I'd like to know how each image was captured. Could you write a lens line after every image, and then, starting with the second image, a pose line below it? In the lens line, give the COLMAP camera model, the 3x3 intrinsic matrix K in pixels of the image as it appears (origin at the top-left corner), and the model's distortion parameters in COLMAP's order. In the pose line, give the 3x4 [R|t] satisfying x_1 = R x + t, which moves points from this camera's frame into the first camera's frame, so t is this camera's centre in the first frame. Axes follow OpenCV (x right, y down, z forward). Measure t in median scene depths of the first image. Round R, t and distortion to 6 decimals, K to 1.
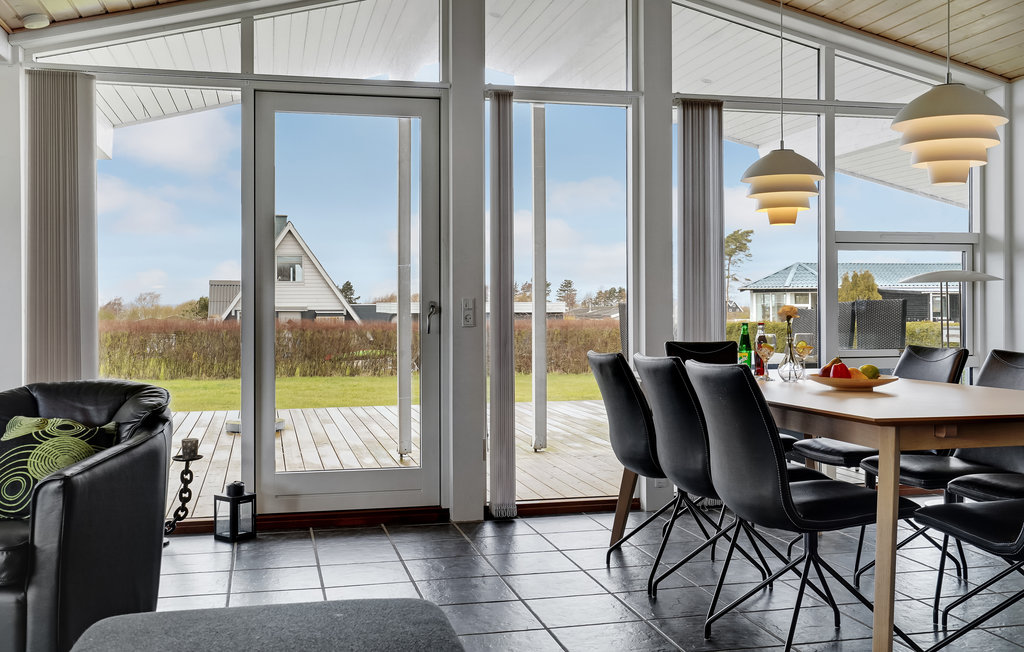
lens RADIAL K [[998.9, 0, 512.0], [0, 998.9, 326.0], [0, 0, 1]] dist [0.057260, 0.001507]
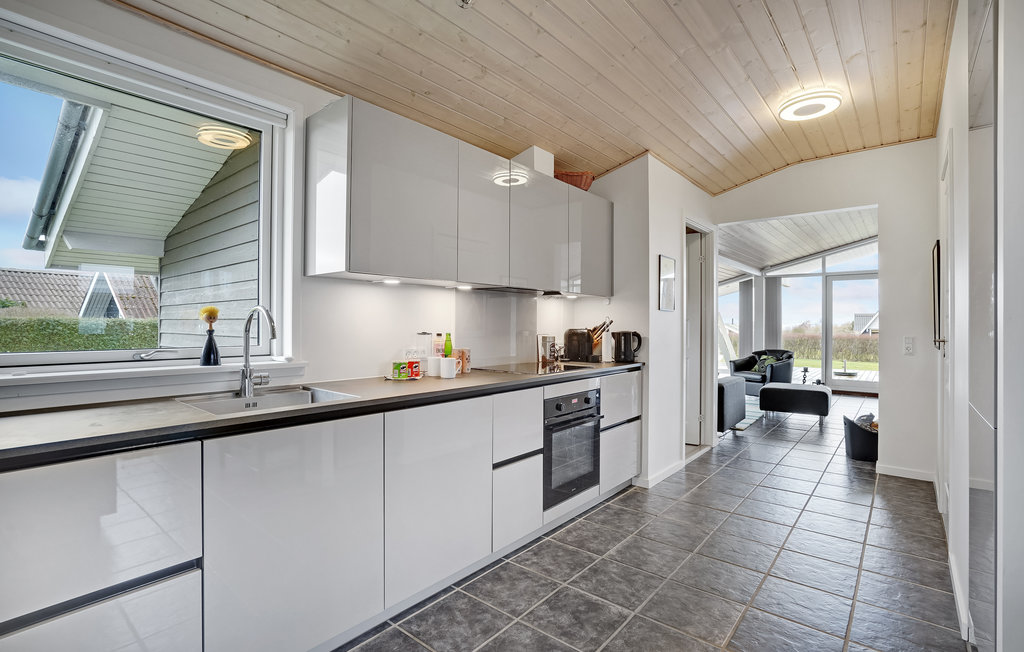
lens RADIAL K [[486.1, 0, 512.0], [0, 486.1, 326.0], [0, 0, 1]] dist [-0.001024, 0.000643]
pose [[0.601448, 0.004848, -0.798897, 0.511717], [-0.017647, 0.999818, -0.007218, -0.013549], [0.798717, 0.018439, 0.601424, -1.075484]]
